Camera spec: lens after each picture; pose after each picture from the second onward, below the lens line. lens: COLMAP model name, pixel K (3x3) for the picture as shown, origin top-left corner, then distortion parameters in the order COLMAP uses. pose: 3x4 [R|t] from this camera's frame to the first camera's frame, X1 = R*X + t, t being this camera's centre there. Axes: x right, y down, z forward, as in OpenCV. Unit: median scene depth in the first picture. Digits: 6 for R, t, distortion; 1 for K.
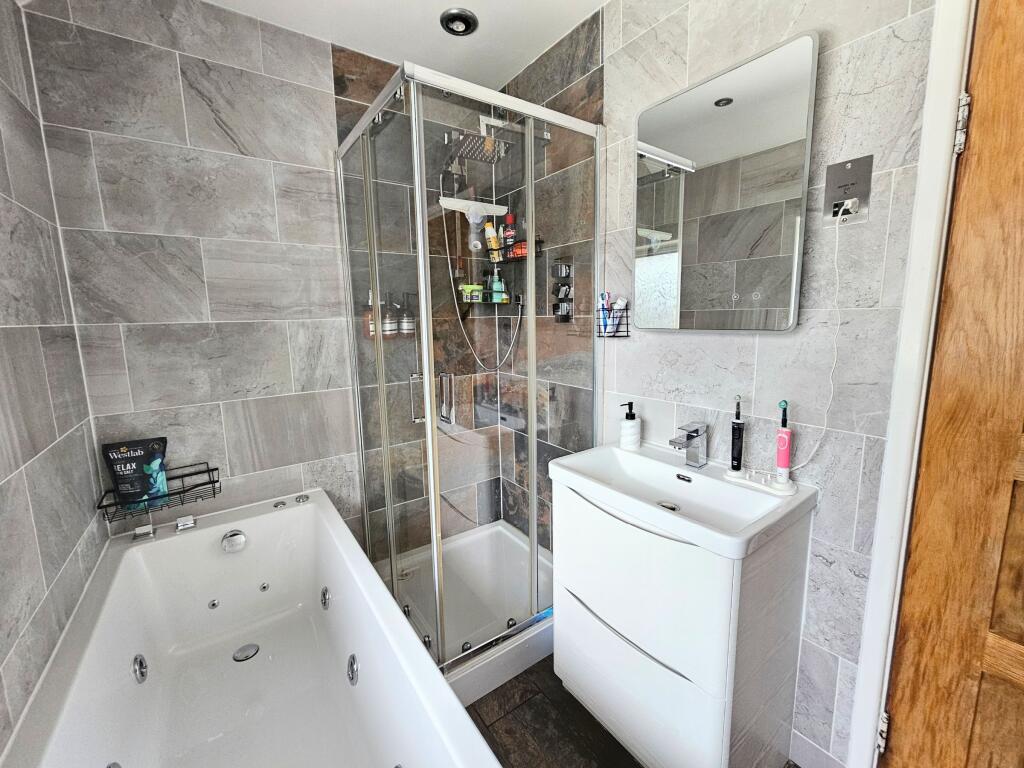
lens RADIAL K [[418.6, 0, 514.7], [0, 418.6, 378.6], [0, 0, 1]] dist [0.002045, 0.000252]
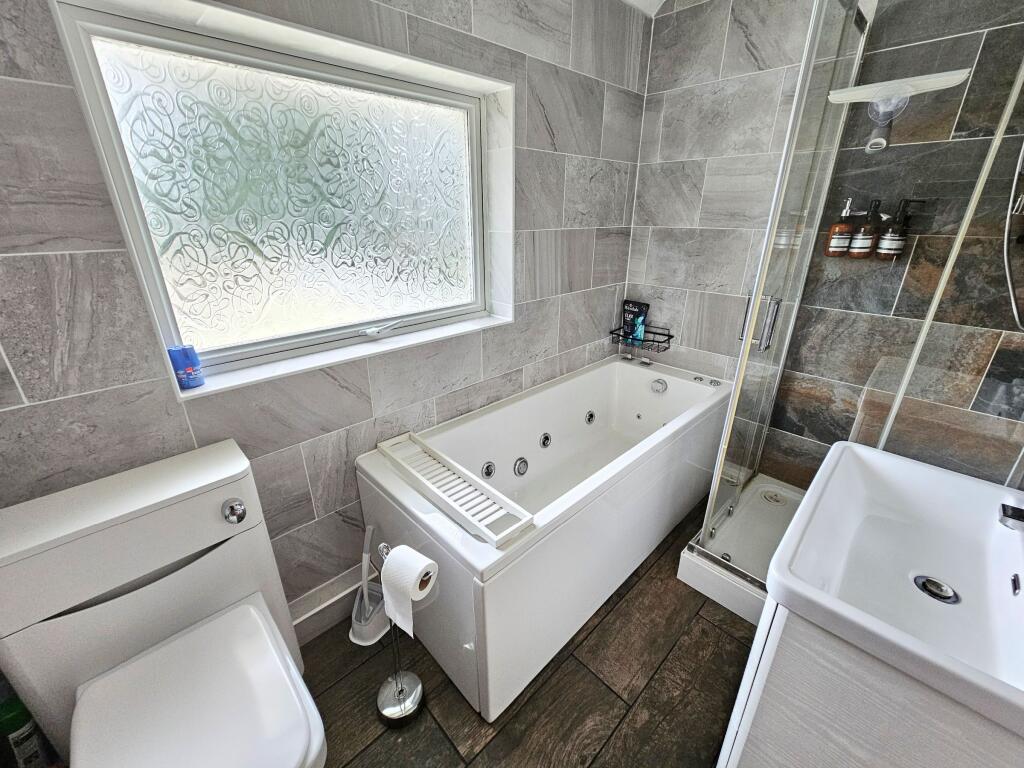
lens RADIAL K [[418.6, 0, 519.2], [0, 418.6, 379.2], [0, 0, 1]] dist [0.002045, 0.000252]
pose [[0.168715, 0.387366, -0.906357, 0.583043], [-0.153089, 0.918678, 0.364135, -0.094678], [0.973704, 0.077318, 0.214296, 0.214135]]
